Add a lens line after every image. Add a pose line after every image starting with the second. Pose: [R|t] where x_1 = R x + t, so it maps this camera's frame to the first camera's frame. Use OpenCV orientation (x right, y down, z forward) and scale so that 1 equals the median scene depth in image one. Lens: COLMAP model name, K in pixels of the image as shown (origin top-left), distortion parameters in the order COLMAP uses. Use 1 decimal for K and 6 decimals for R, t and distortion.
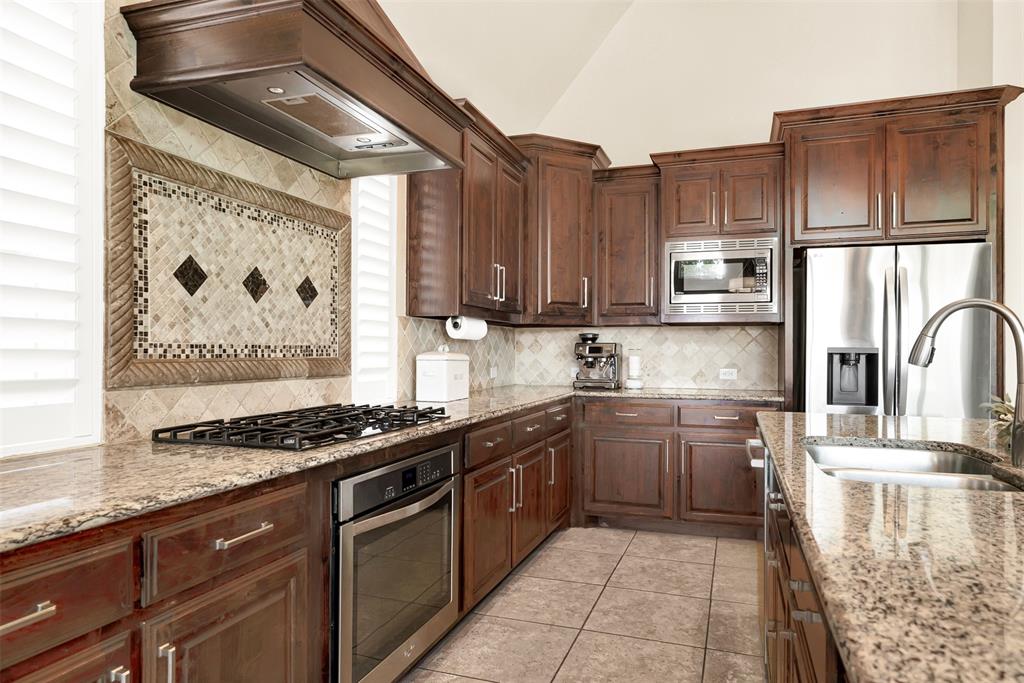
lens RADIAL K [[611.2, 0, 533.1], [0, 611.2, 348.4], [0, 0, 1]] dist [0.002702, 0.001055]
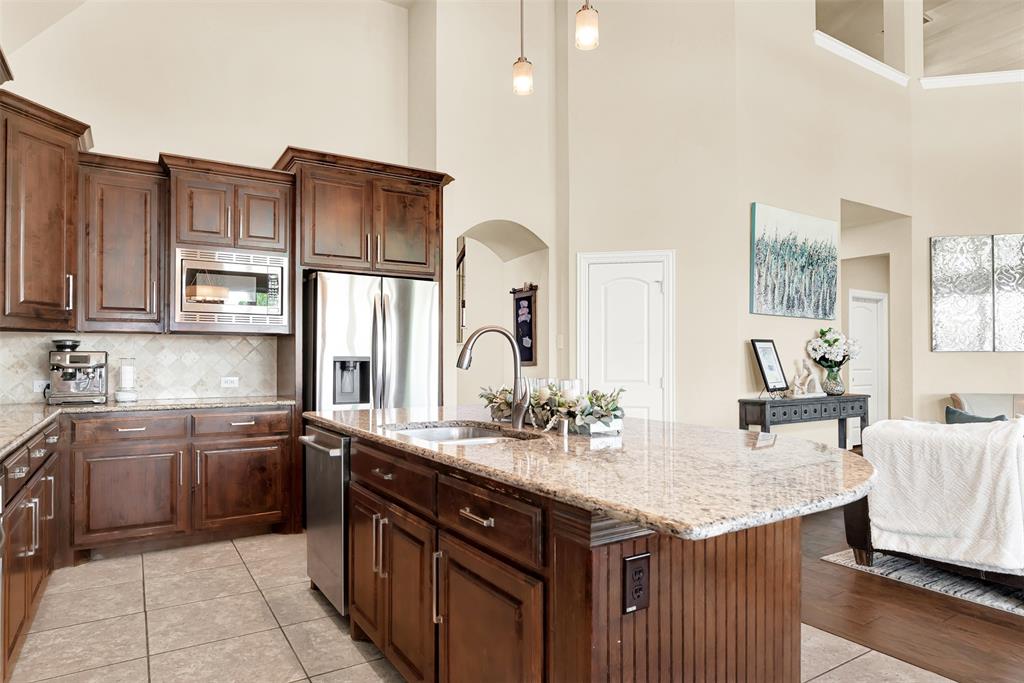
lens RADIAL K [[605.8, 0, 509.6], [0, 605.8, 355.5], [0, 0, 1]] dist [-0.015830, 0.000016]
pose [[0.634479, 0.000260, 0.772940, -0.198896], [0.001498, 0.999998, -0.001566, -0.000616], [-0.772939, 0.002152, 0.634477, -0.011775]]
